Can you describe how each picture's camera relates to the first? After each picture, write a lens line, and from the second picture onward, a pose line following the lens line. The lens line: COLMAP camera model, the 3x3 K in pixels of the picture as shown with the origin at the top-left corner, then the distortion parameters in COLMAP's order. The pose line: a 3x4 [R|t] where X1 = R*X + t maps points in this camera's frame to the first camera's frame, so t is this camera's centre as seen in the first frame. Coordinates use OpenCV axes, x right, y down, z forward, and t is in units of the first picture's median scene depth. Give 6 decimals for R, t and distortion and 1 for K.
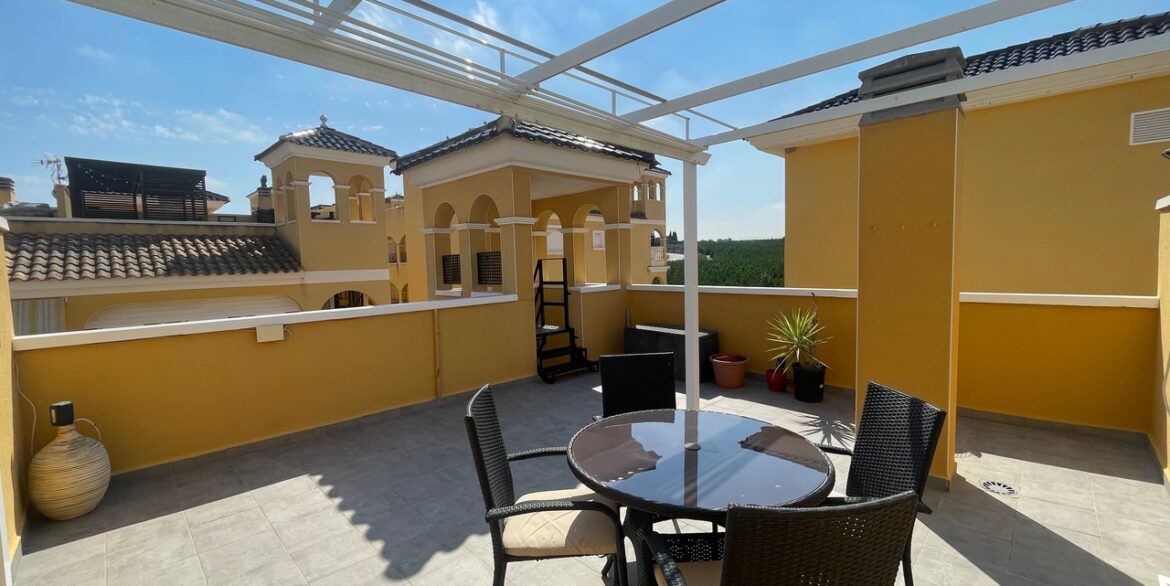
lens RADIAL K [[472.1, 0, 586.5], [0, 472.1, 291.6], [0, 0, 1]] dist [0.000020, -0.000041]
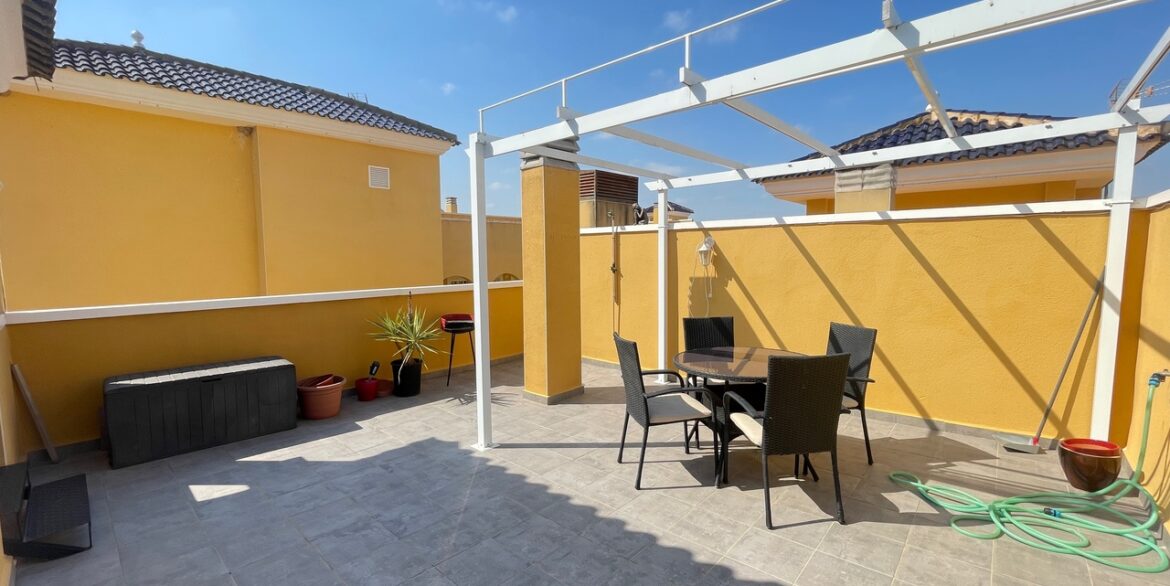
lens RADIAL K [[472.1, 0, 586.7], [0, 472.1, 296.7], [0, 0, 1]] dist [0.000020, -0.000041]
pose [[-0.050511, -0.064689, 0.996626, -0.620036], [0.071766, 0.995085, 0.068227, -0.030608], [-0.996142, 0.074970, -0.045621, 0.687671]]
